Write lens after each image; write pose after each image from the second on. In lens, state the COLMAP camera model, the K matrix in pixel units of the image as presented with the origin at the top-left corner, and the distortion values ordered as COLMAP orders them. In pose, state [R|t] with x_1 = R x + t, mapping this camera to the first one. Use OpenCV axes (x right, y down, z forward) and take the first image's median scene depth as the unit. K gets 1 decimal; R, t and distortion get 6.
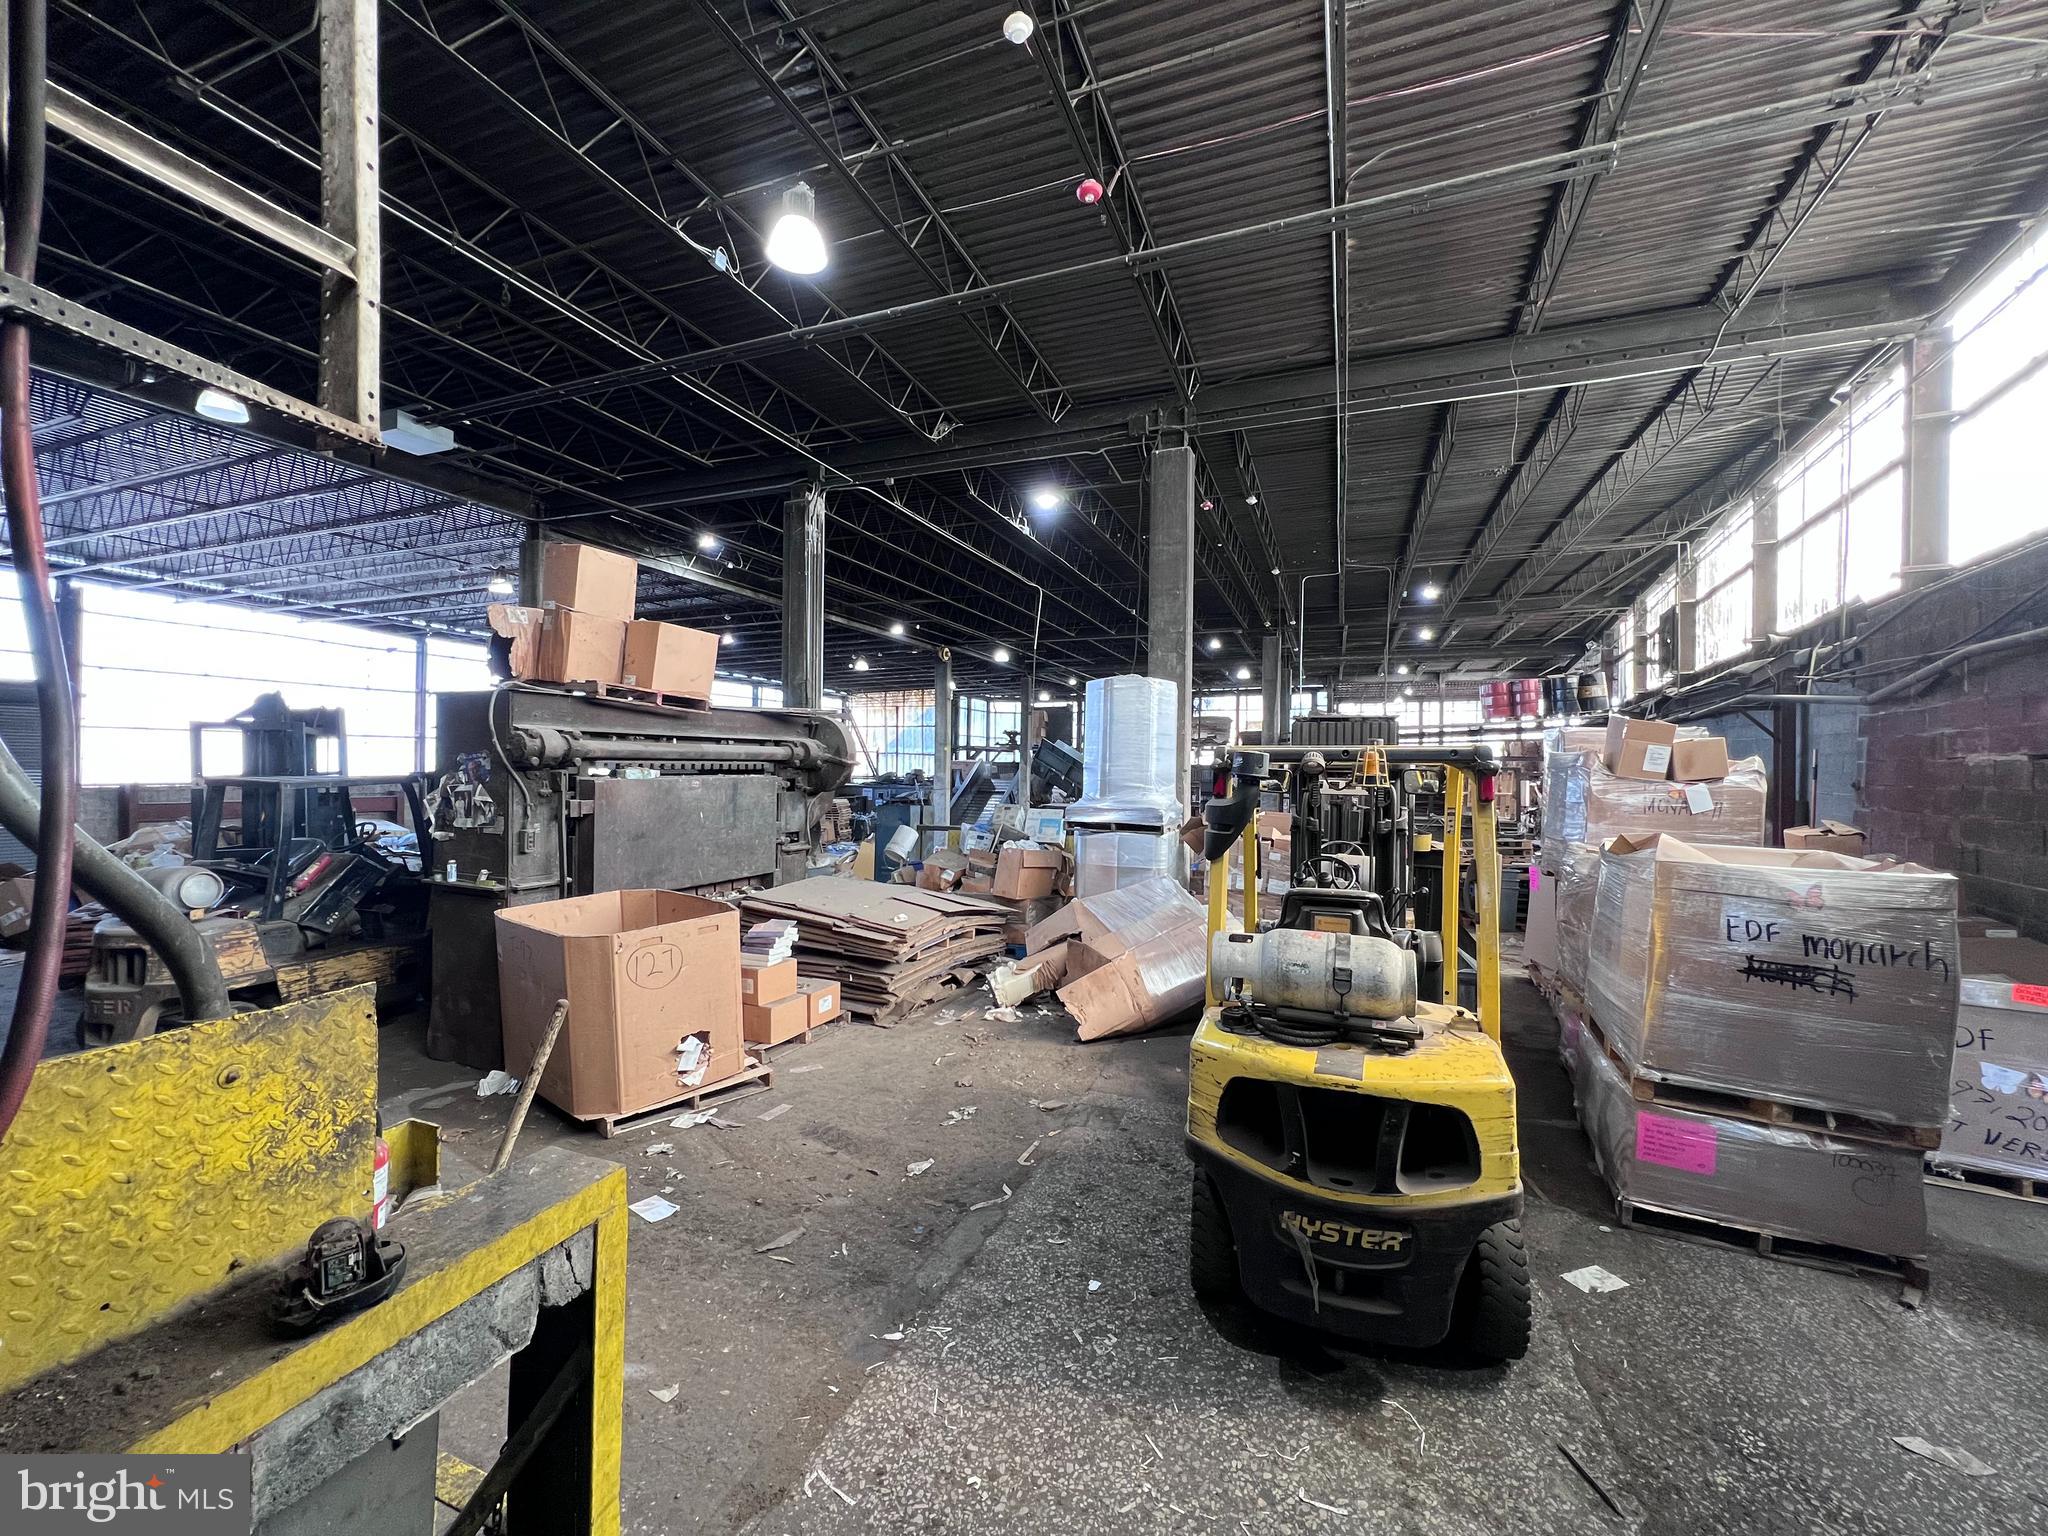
lens RADIAL K [[816.6, 0, 1015.4], [0, 816.6, 767.6], [0, 0, 1]] dist [0.000519, -0.000141]
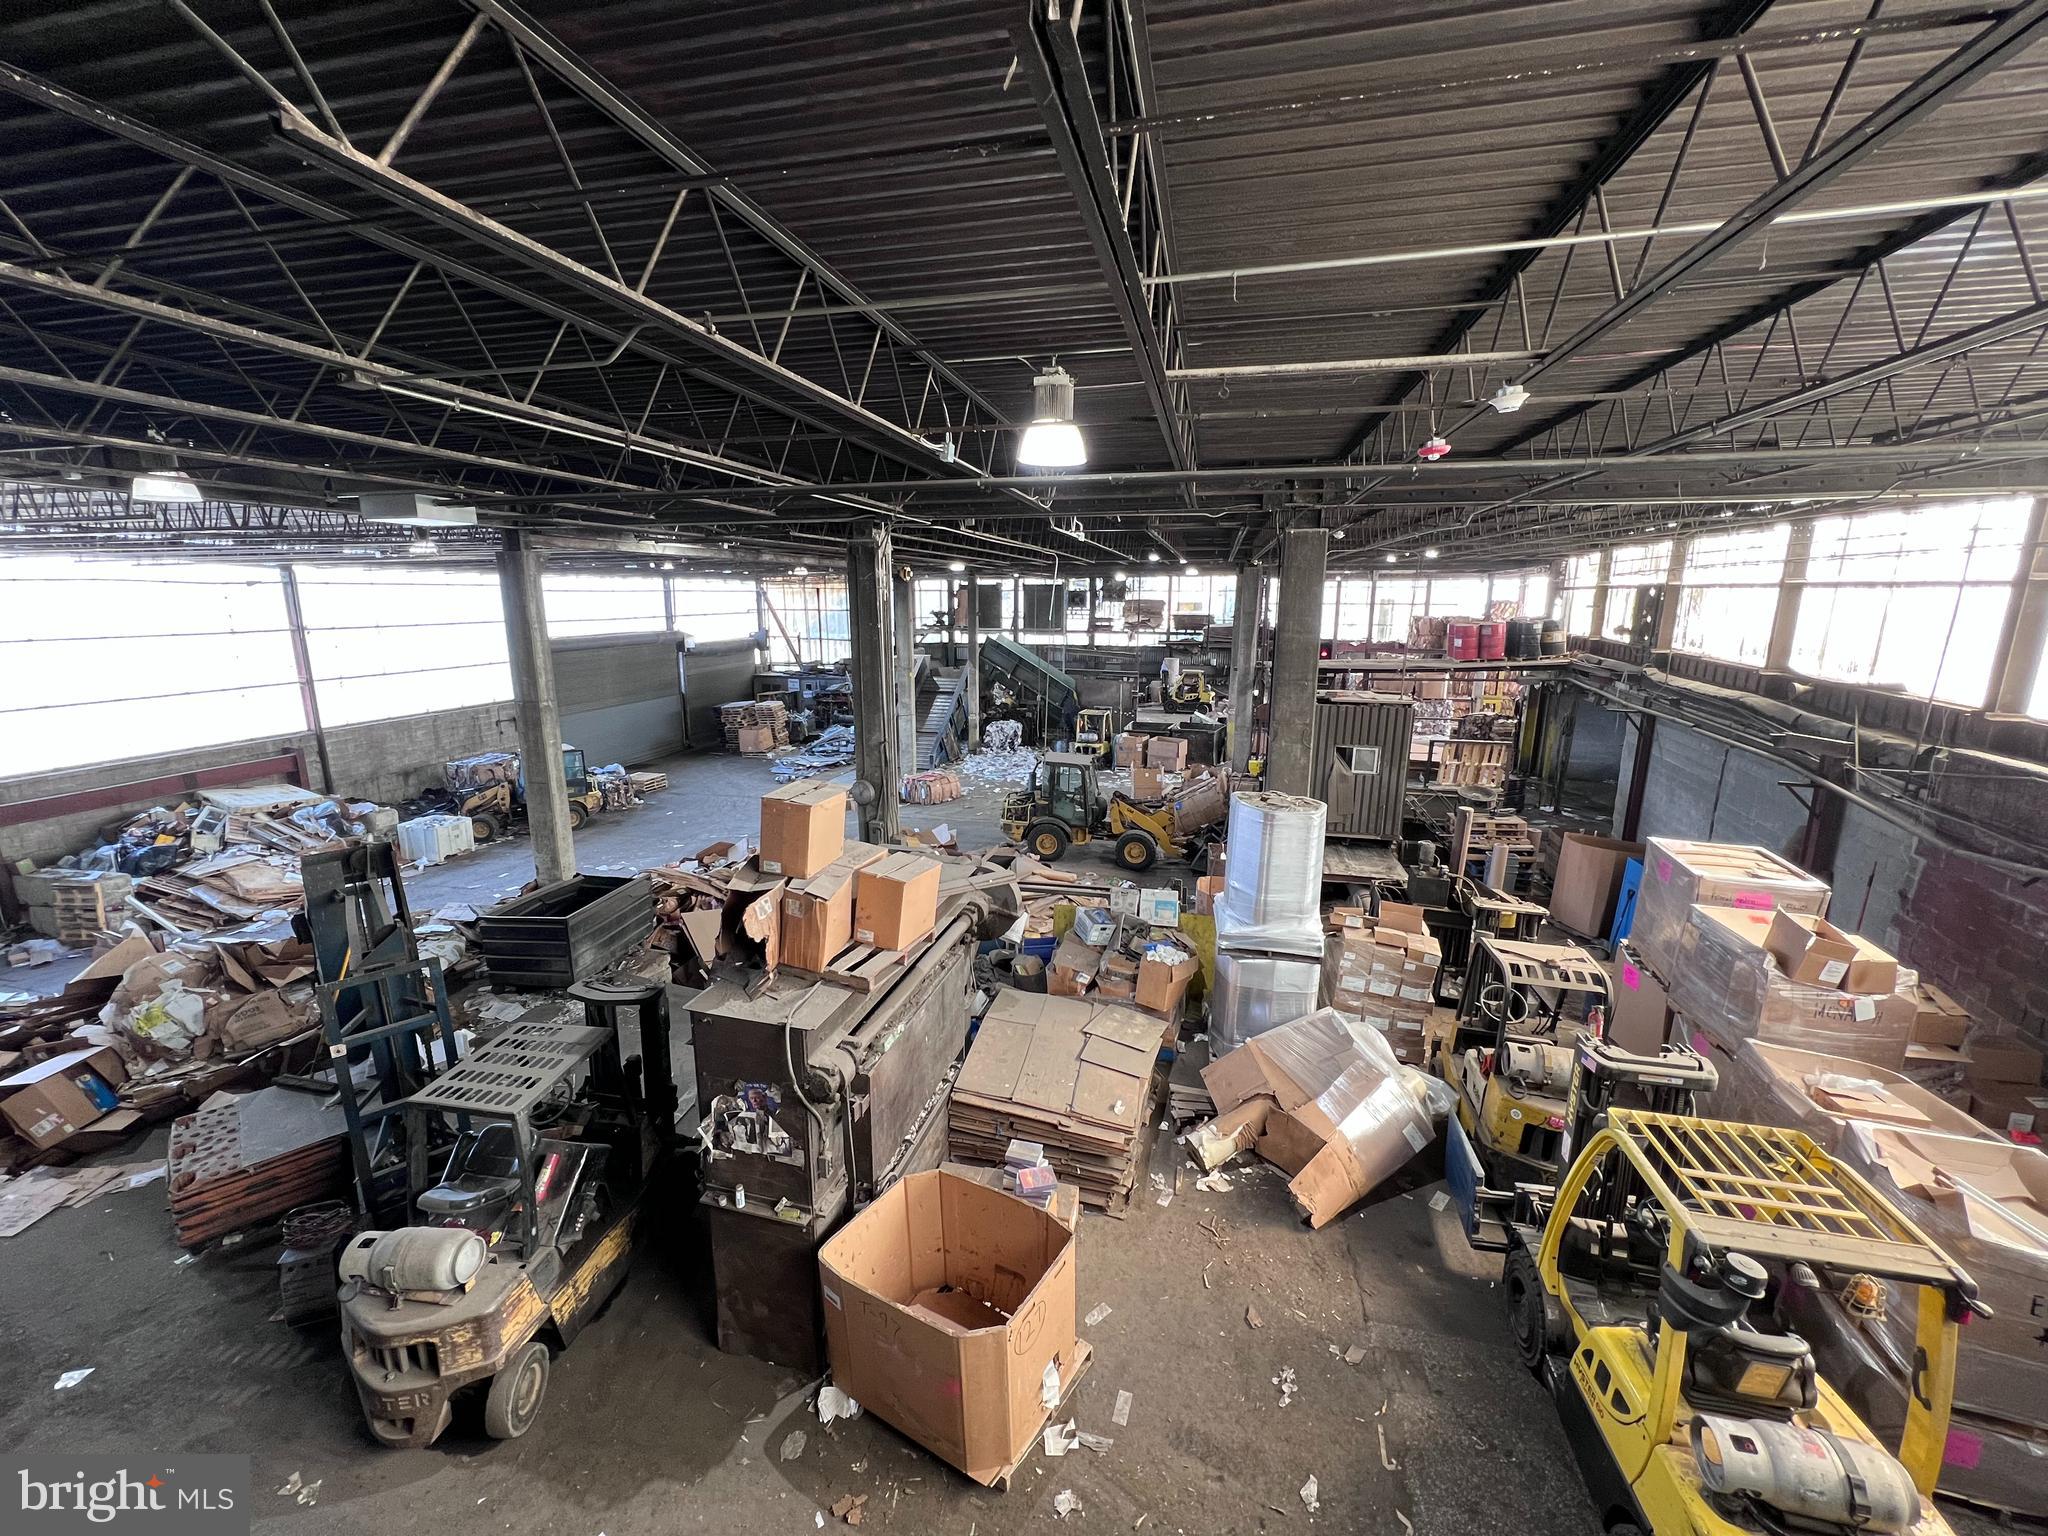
lens RADIAL K [[816.6, 0, 1021.7], [0, 816.6, 775.4], [0, 0, 1]] dist [0.000519, -0.000141]
pose [[0.989514, -0.041837, 0.138246, -0.398231], [0.012025, 0.977670, 0.209801, -0.453355], [-0.143936, -0.205939, 0.967921, 0.115241]]
